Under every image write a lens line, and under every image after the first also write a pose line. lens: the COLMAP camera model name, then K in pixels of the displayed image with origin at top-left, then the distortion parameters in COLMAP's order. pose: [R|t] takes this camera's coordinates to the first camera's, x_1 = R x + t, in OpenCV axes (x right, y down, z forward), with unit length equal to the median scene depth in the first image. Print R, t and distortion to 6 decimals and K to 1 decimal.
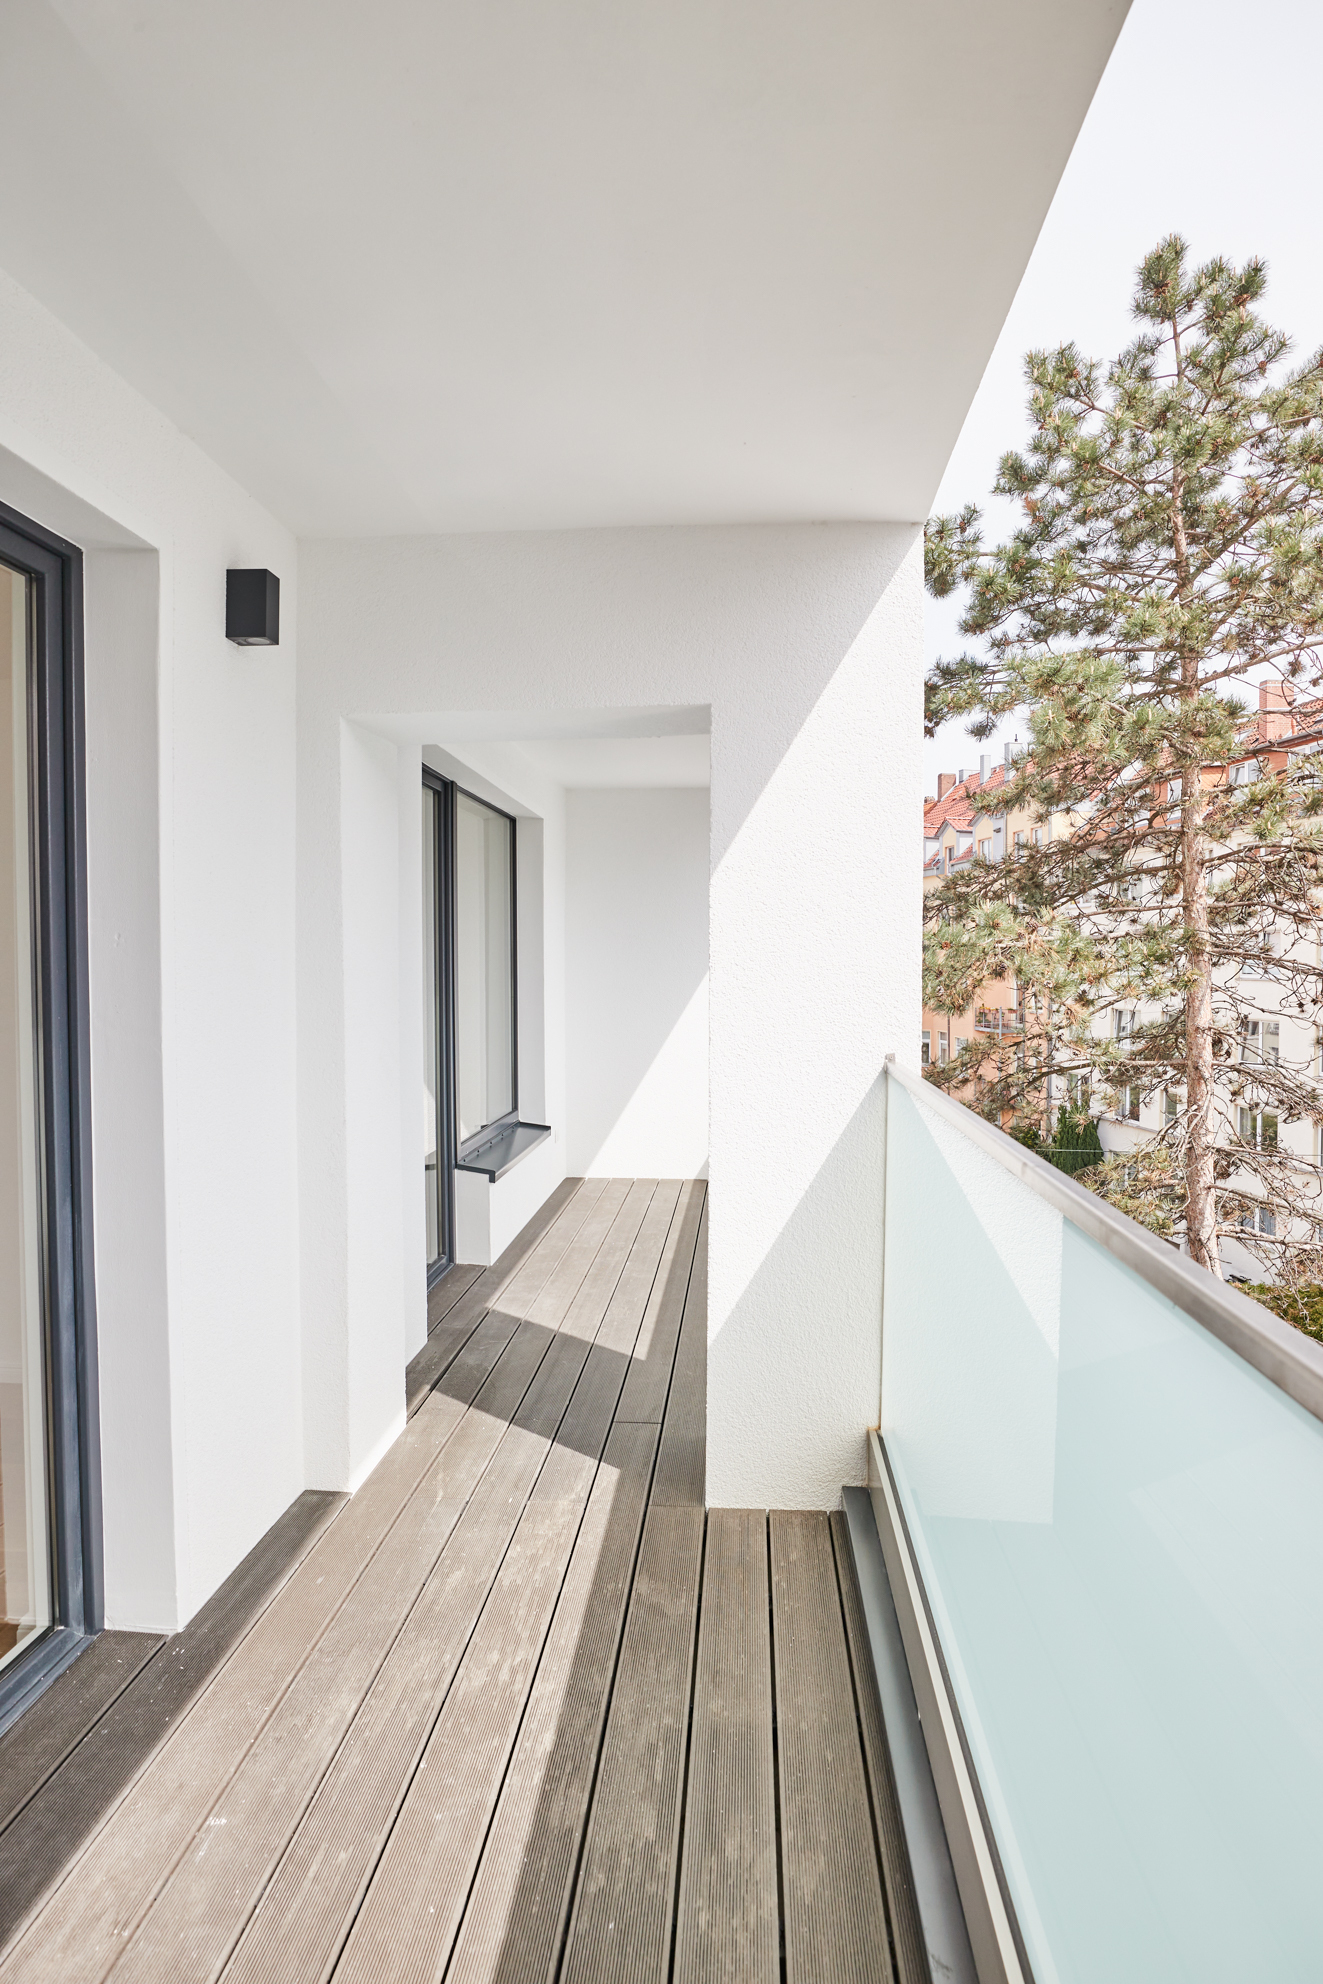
lens RADIAL K [[1072.2, 0, 665.2], [0, 1072.2, 997.2], [0, 0, 1]] dist [-0.030497, 0.015482]
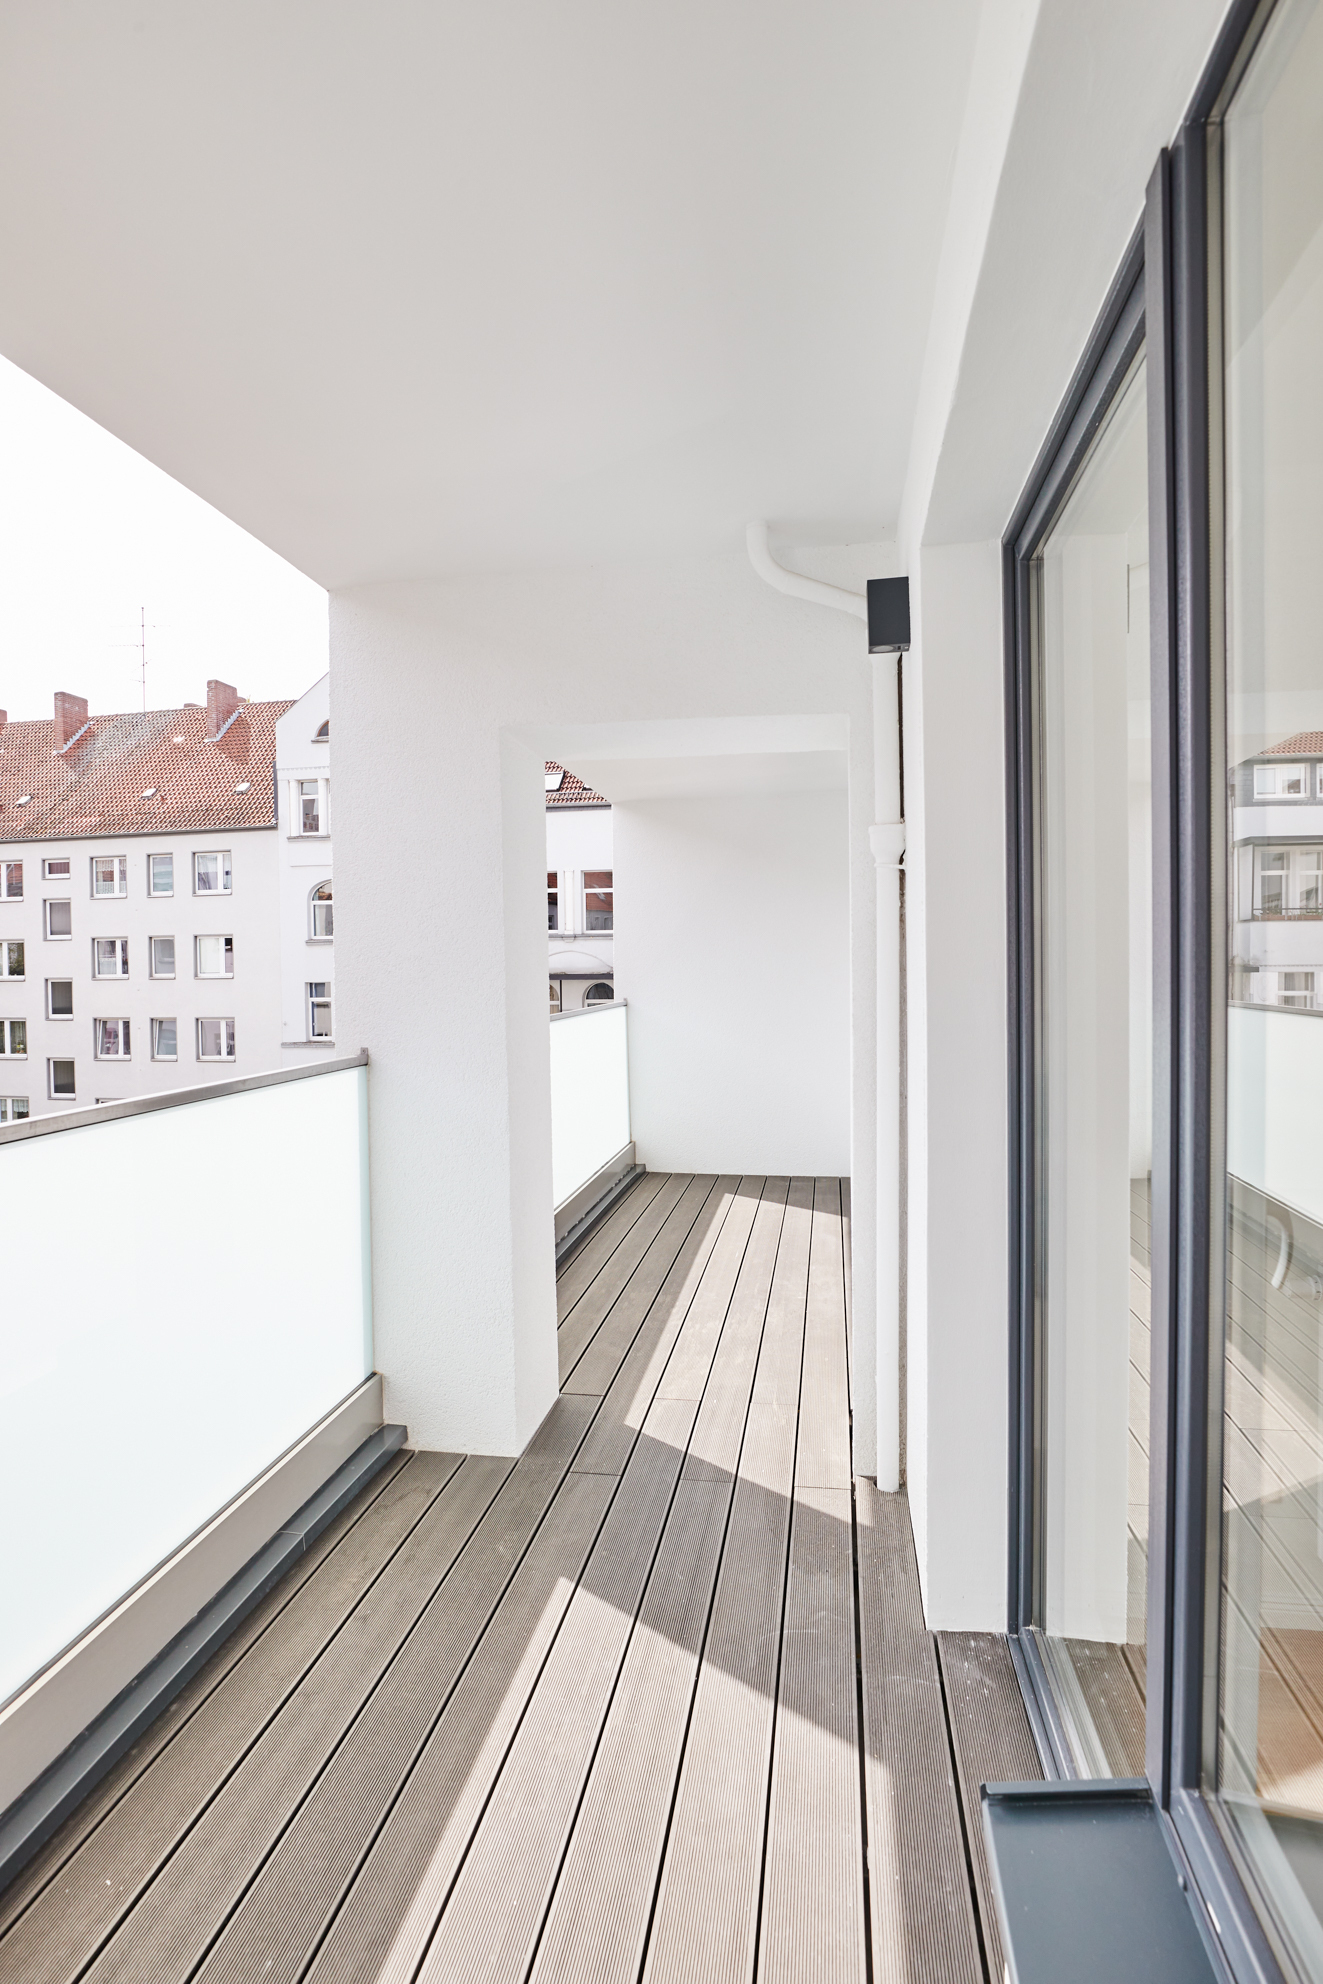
lens RADIAL K [[1072.2, 0, 665.2], [0, 1072.2, 997.2], [0, 0, 1]] dist [-0.030497, 0.015482]
pose [[-0.996767, 0.020058, 0.077804, -0.158960], [0.024898, 0.997781, 0.061747, -0.057676], [-0.076393, 0.063484, -0.995055, 1.816659]]
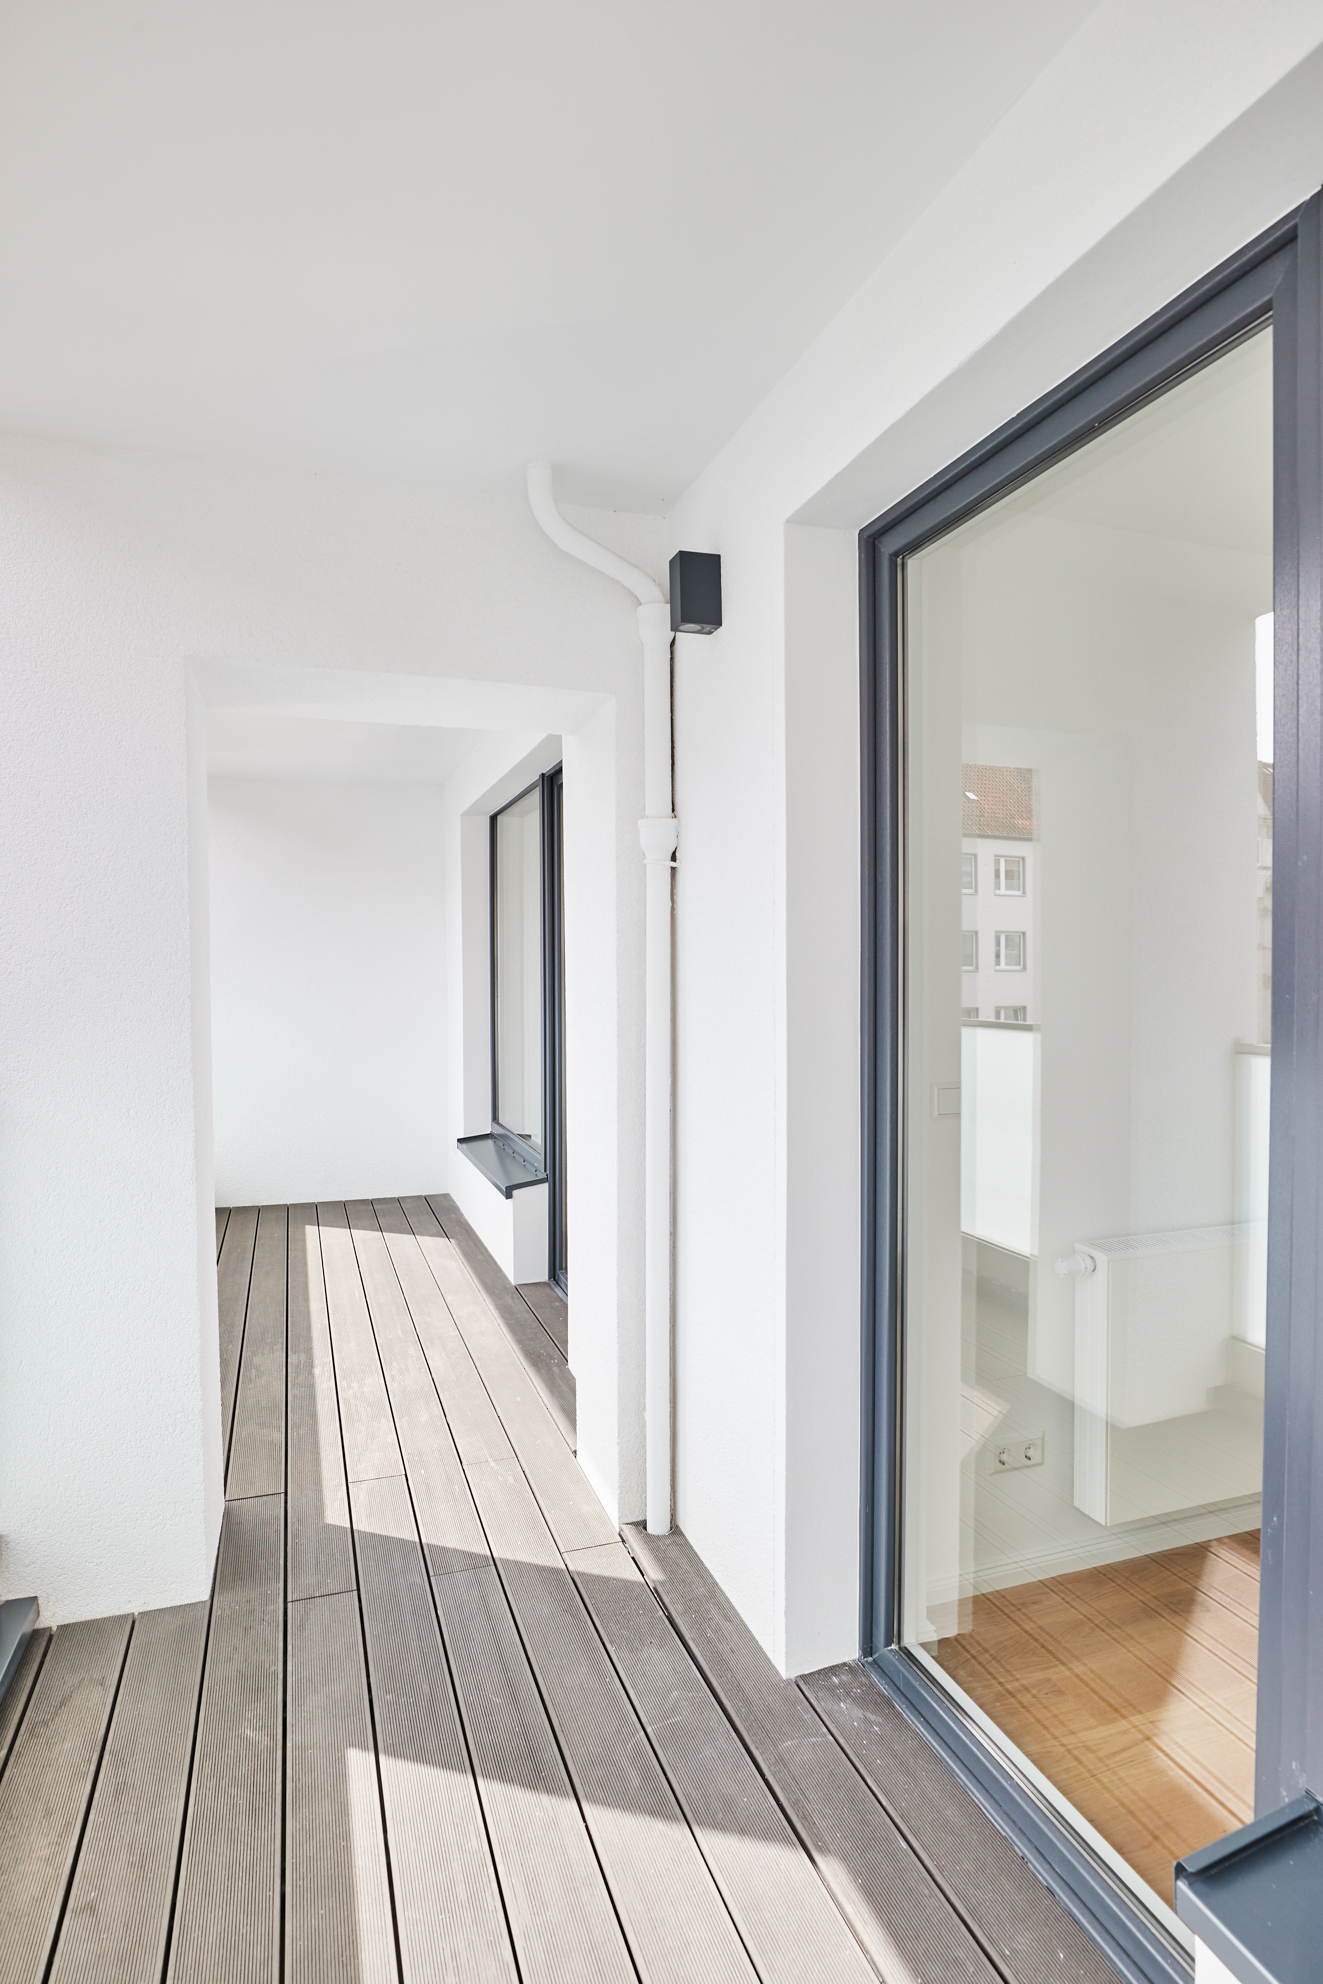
lens RADIAL K [[1072.2, 0, 665.2], [0, 1072.2, 997.2], [0, 0, 1]] dist [-0.030497, 0.015482]
pose [[-0.915297, 0.025484, -0.401973, 0.039915], [0.000213, 0.998027, 0.062787, -0.055471], [0.402780, 0.057383, -0.913496, 1.686509]]
